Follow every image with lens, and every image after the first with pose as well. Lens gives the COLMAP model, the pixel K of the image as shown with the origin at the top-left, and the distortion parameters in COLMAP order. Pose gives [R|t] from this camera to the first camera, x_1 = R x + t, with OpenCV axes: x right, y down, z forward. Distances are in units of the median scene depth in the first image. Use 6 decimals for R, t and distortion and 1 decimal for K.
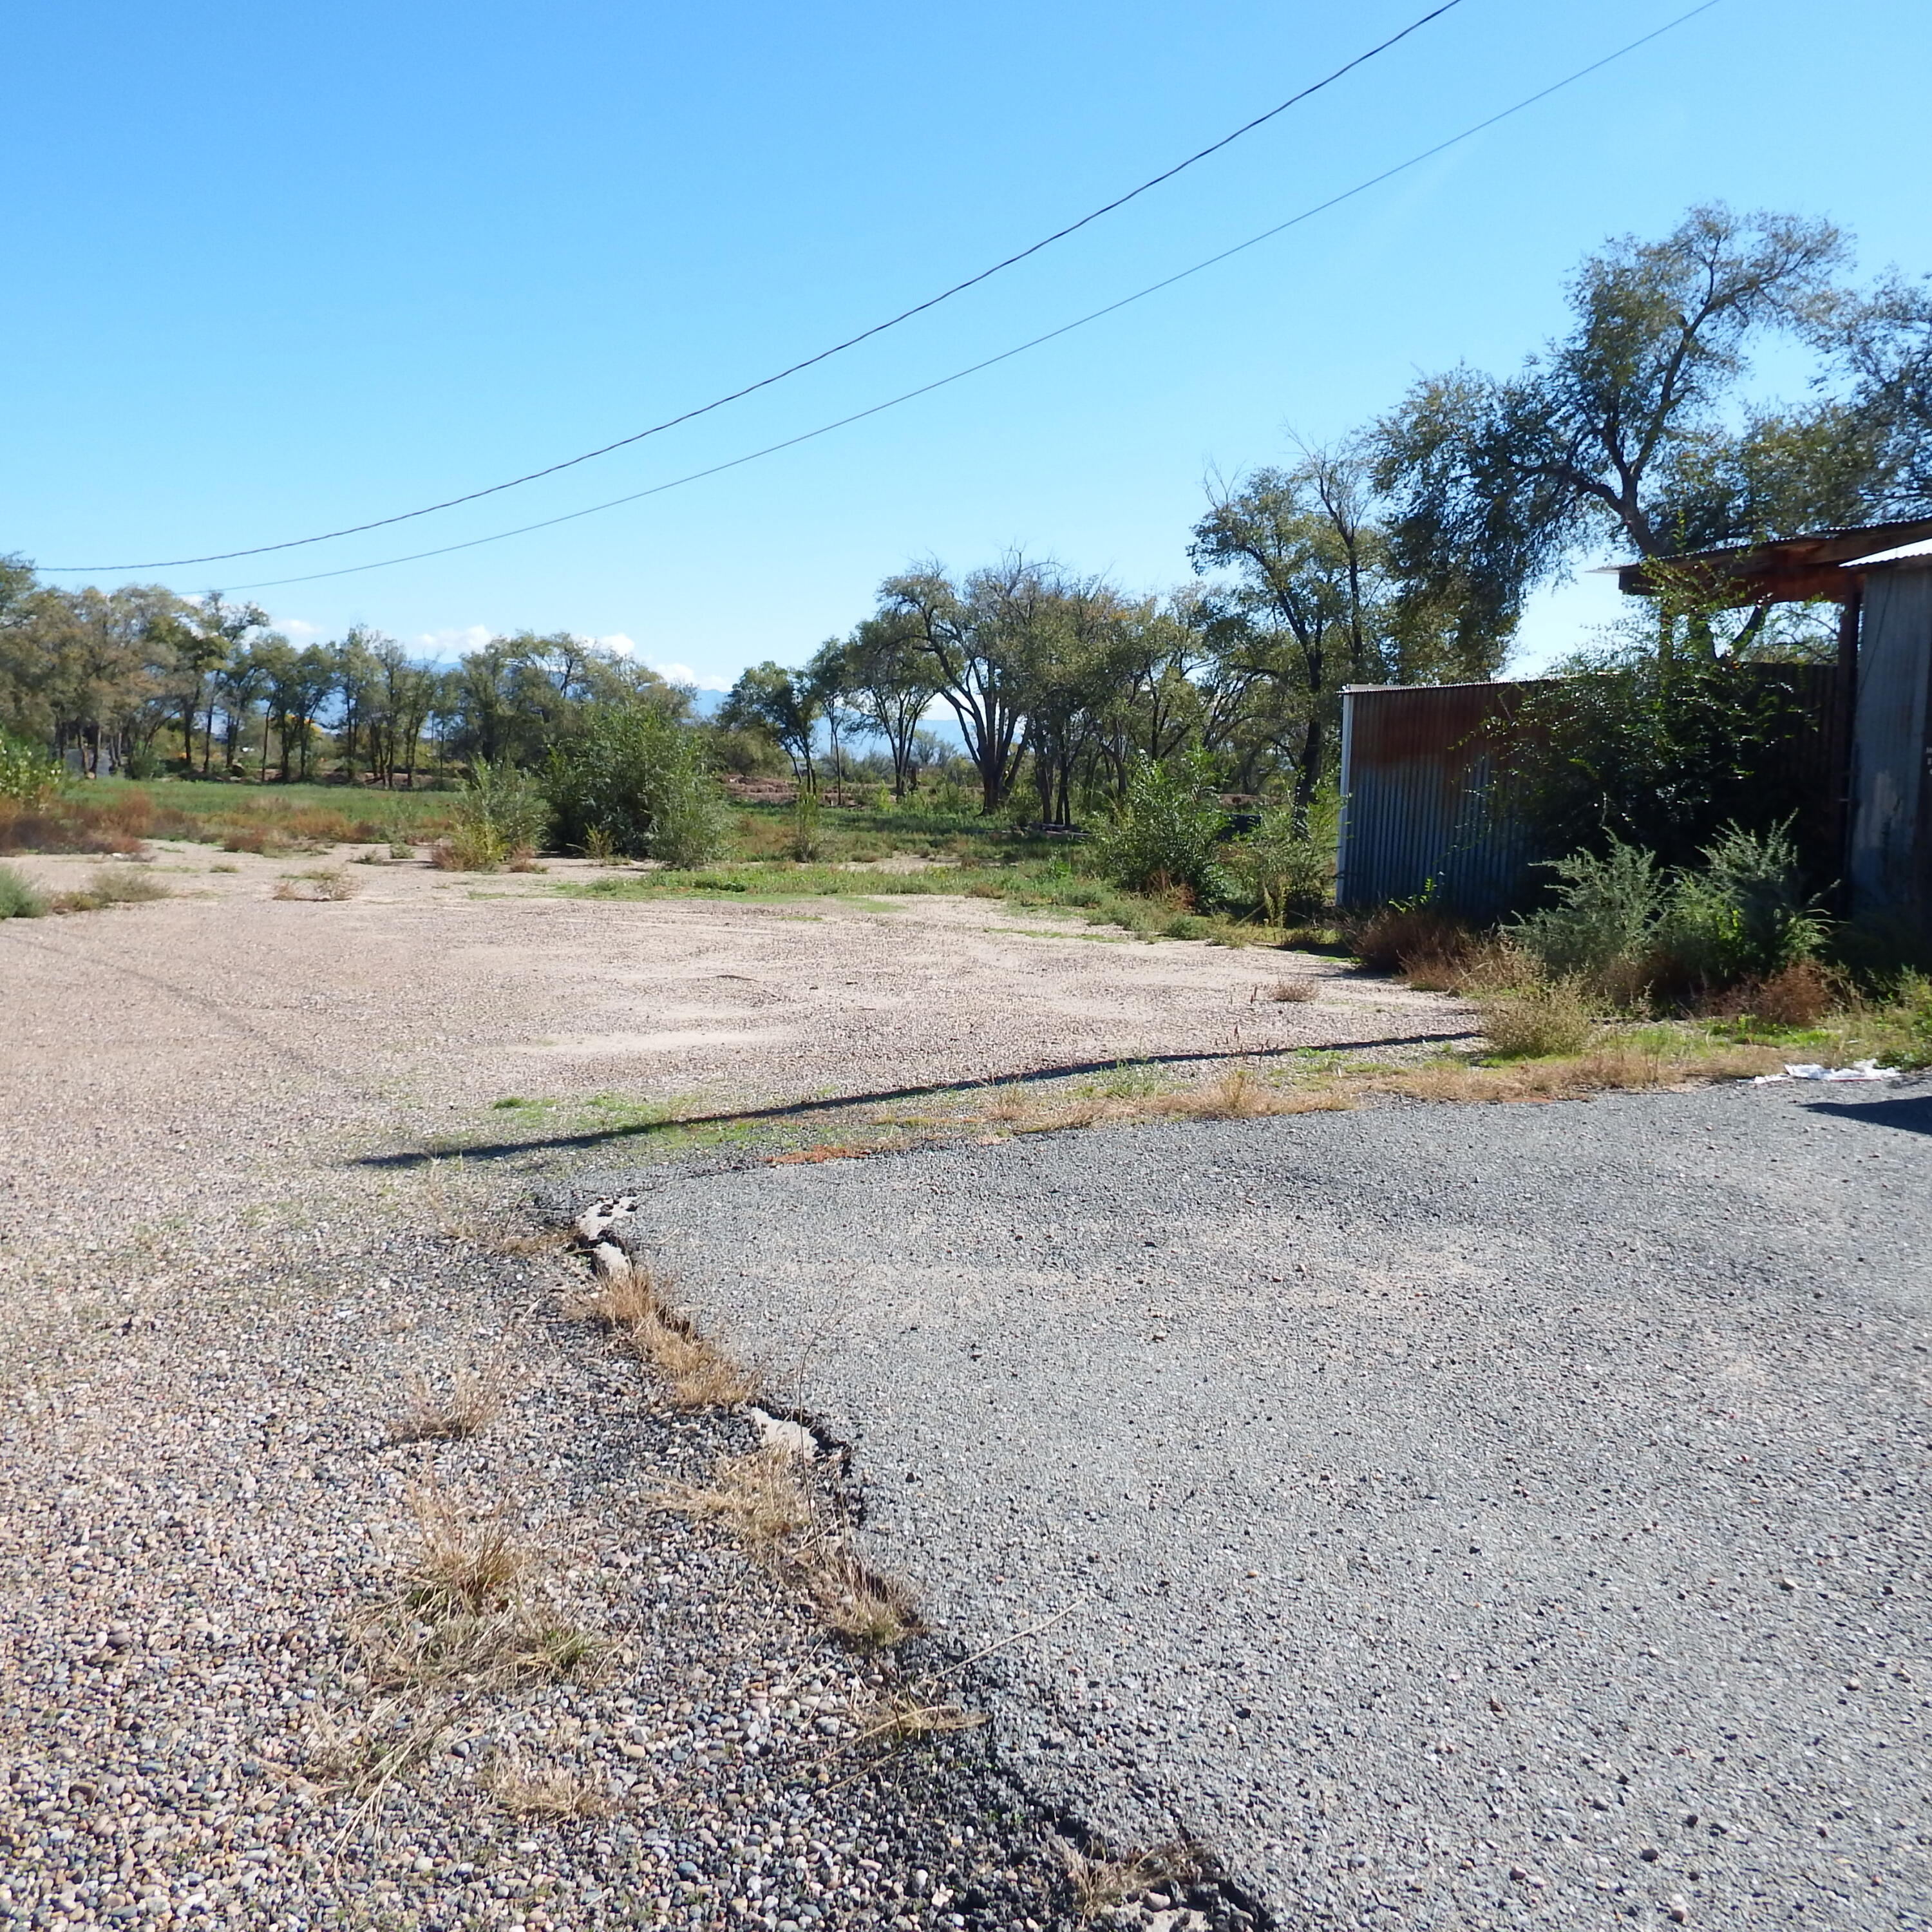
lens RADIAL K [[1871.3, 0, 954.0], [0, 1871.3, 963.7], [0, 0, 1]] dist [0.007972, 0.000000]
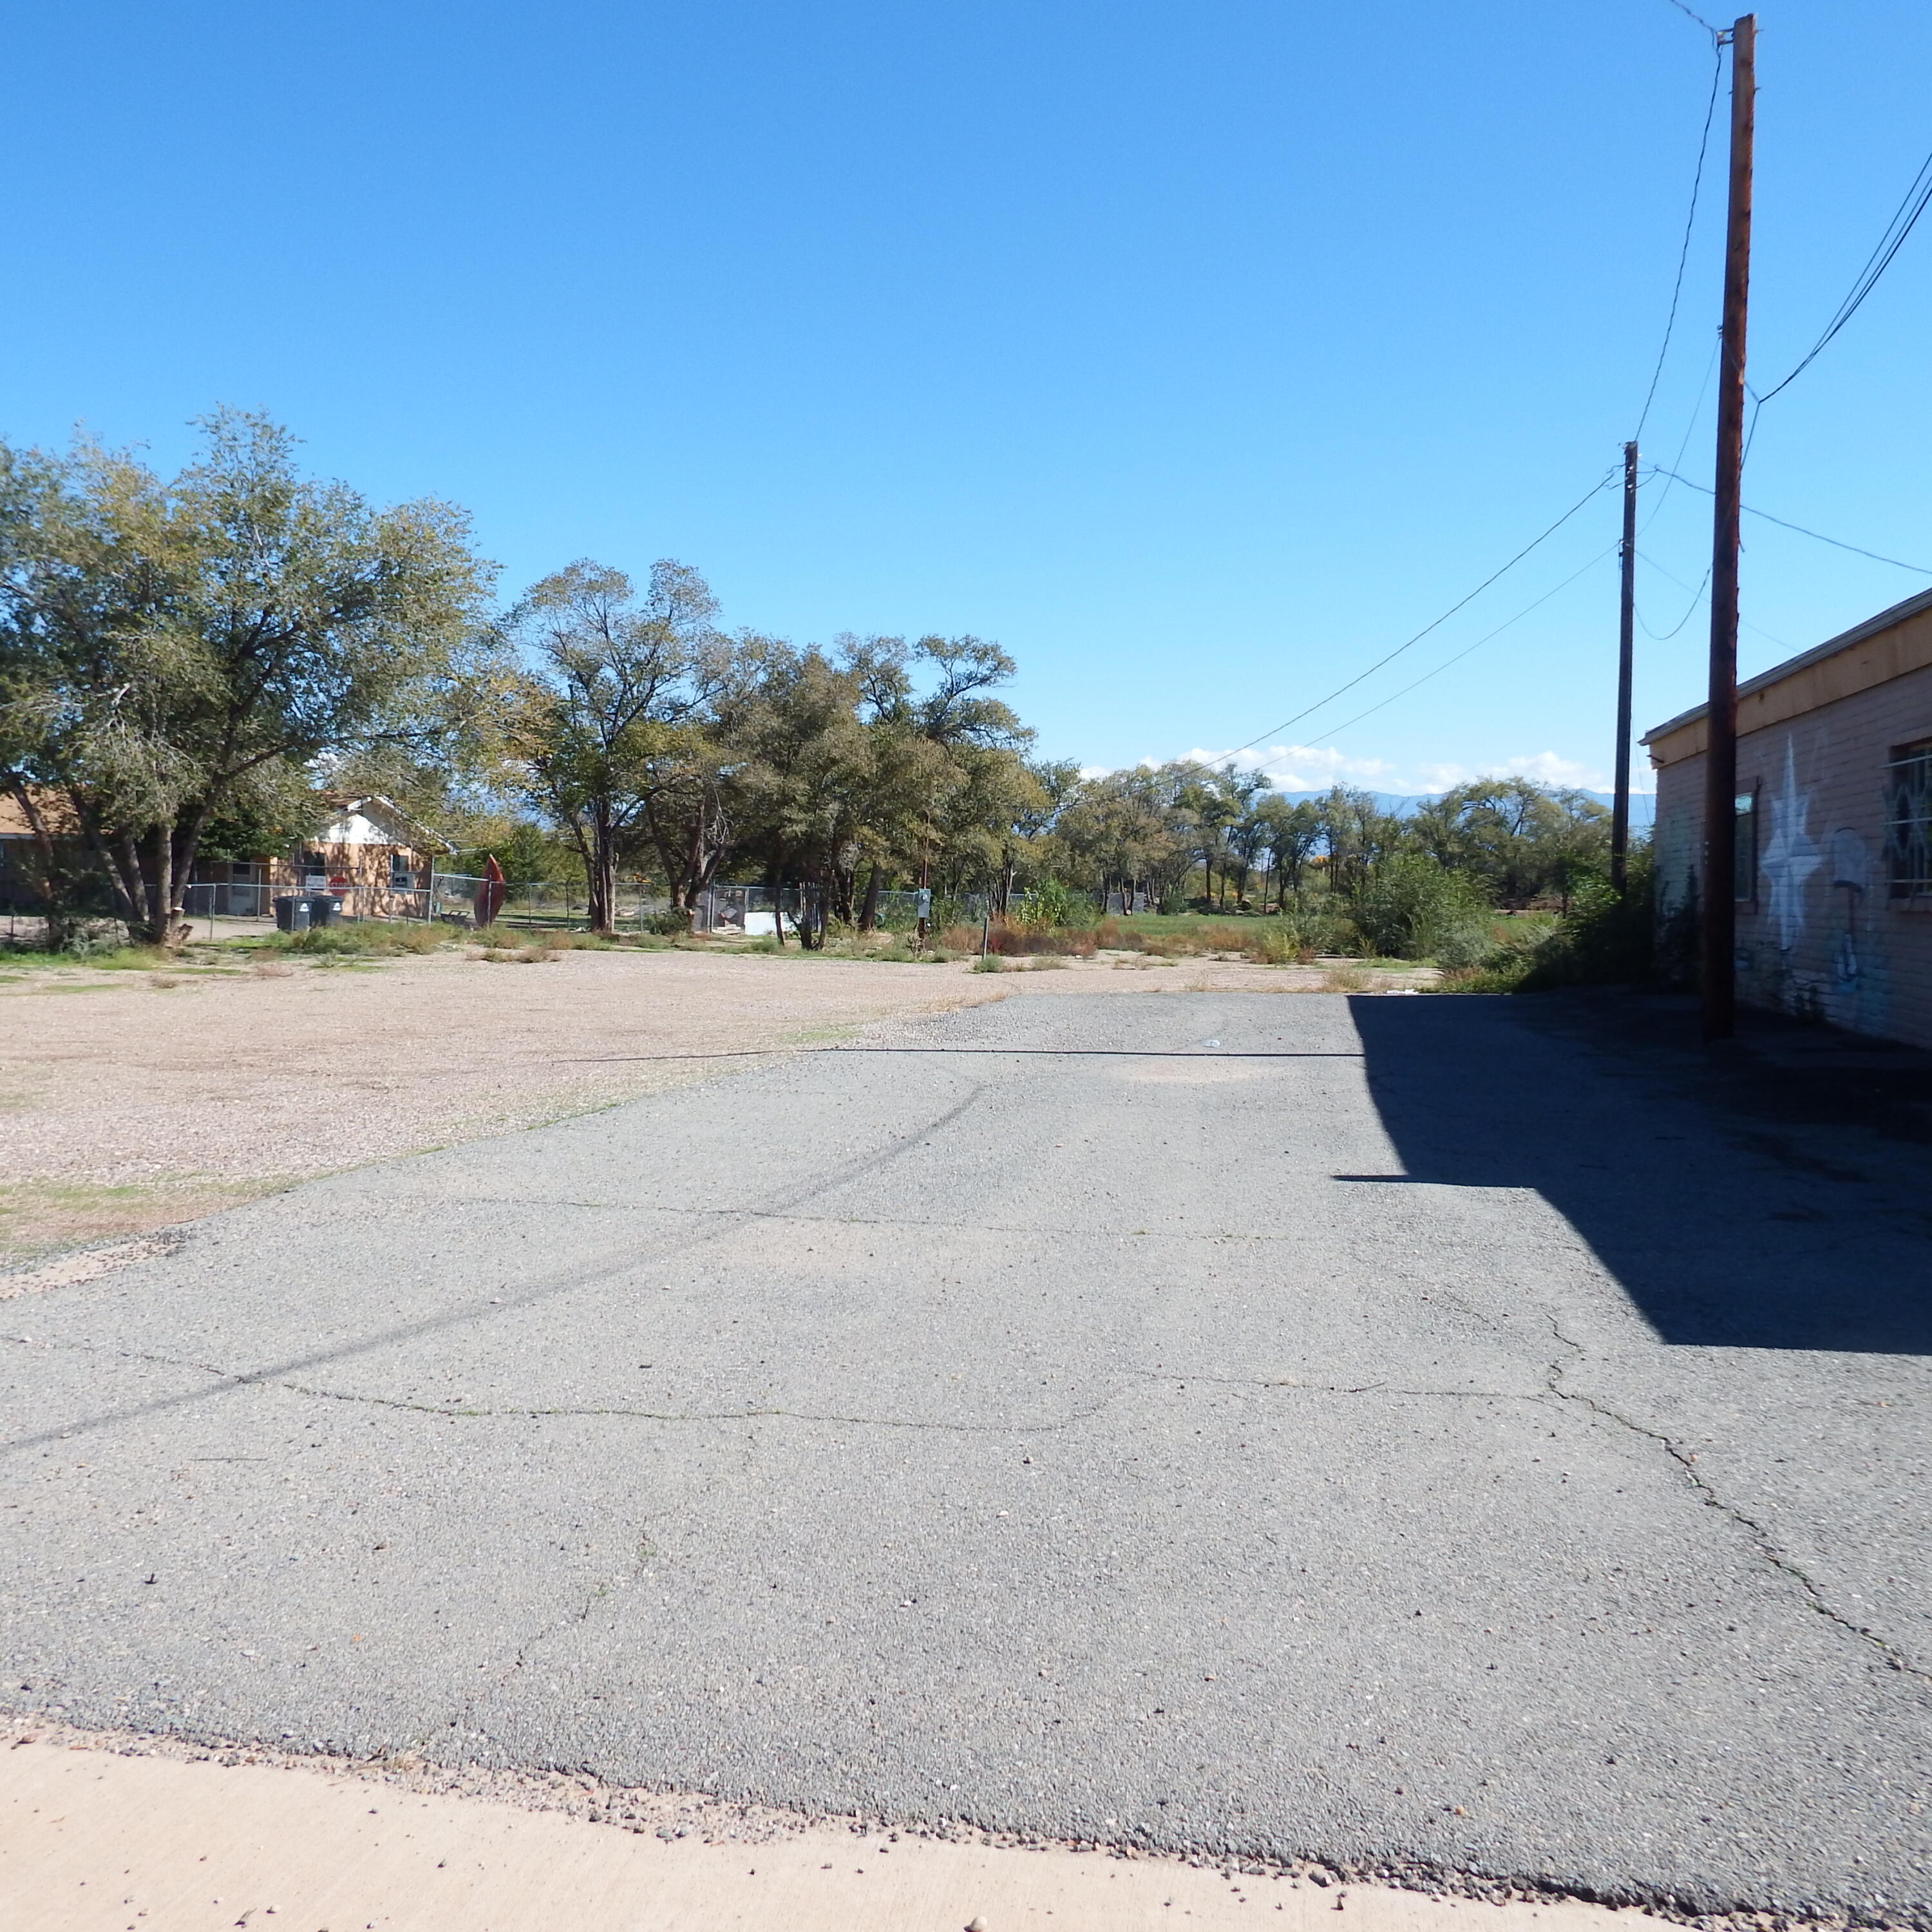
lens RADIAL K [[1871.3, 0, 957.5], [0, 1871.3, 975.2], [0, 0, 1]] dist [0.007972, 0.000000]
pose [[0.852319, -0.009913, -0.522929, 0.108048], [-0.022509, 0.998199, -0.055610, 0.016915], [0.522539, 0.059168, 0.850560, -0.157629]]
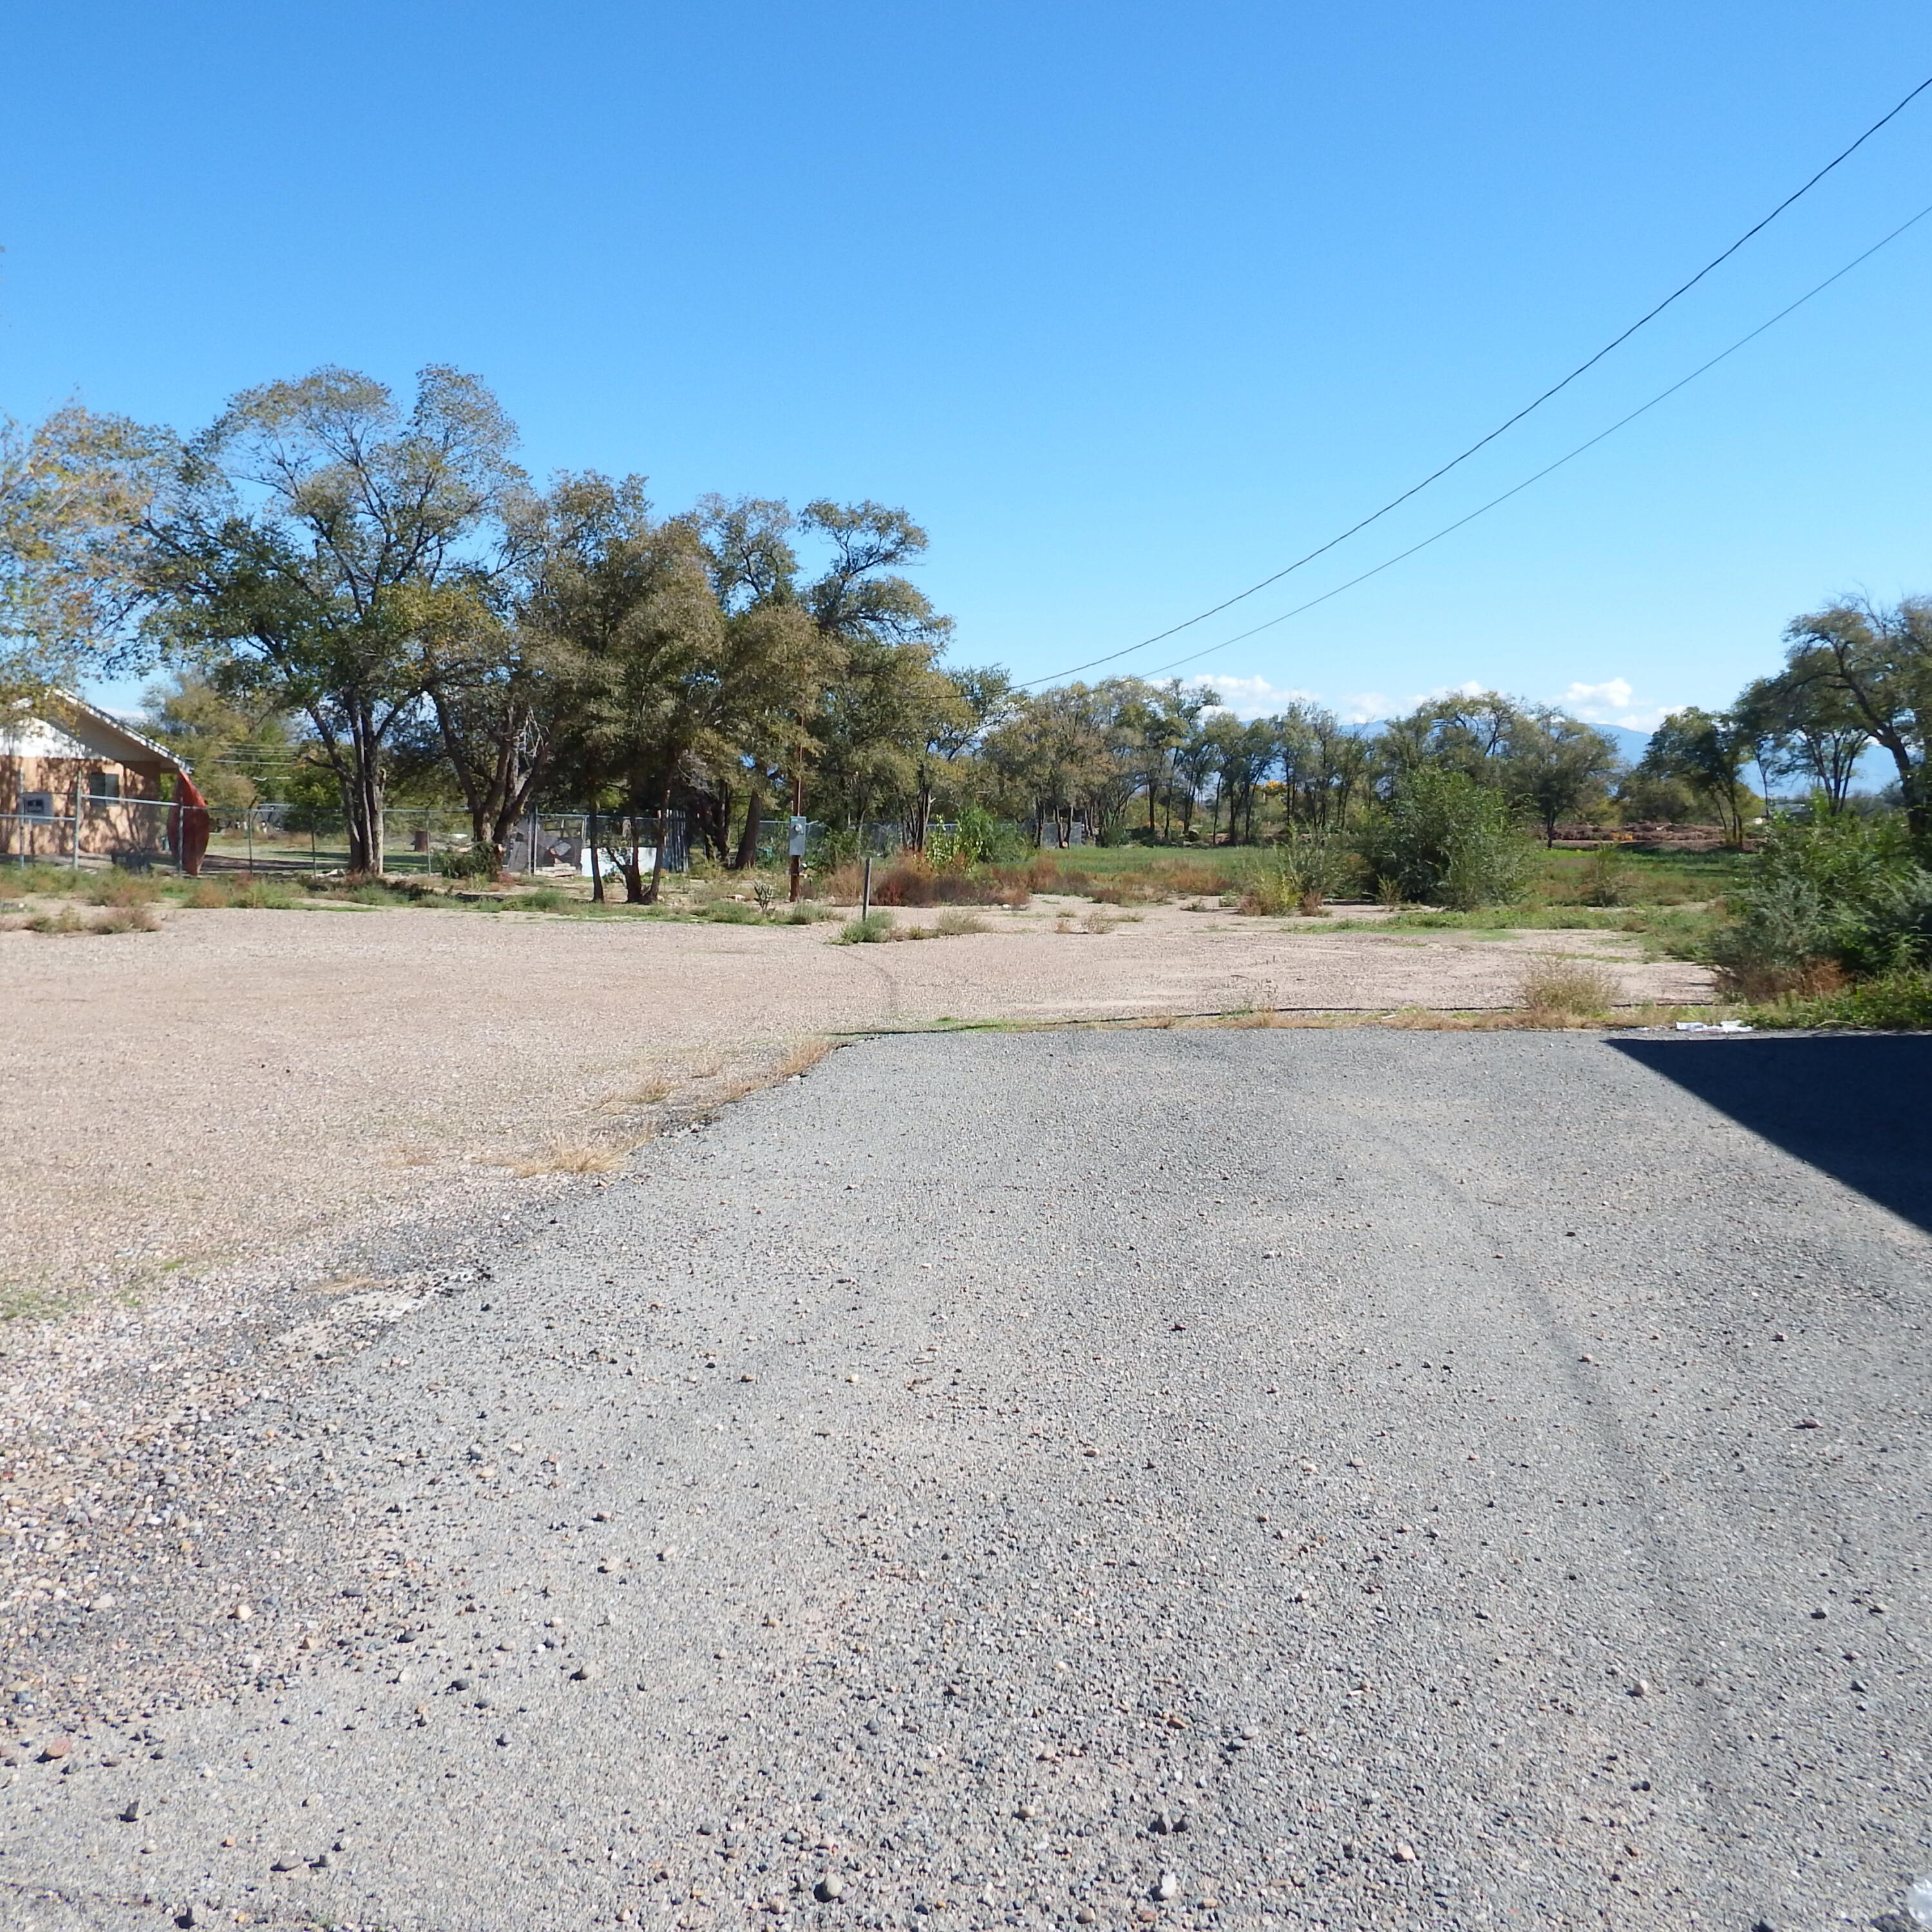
lens RADIAL K [[1871.3, 0, 966.3], [0, 1871.3, 978.8], [0, 0, 1]] dist [0.007972, 0.000000]
pose [[0.872974, 0.003862, -0.487751, 0.048117], [-0.014479, 0.999733, -0.017999, 0.004523], [0.487551, 0.022775, 0.872797, -0.042351]]
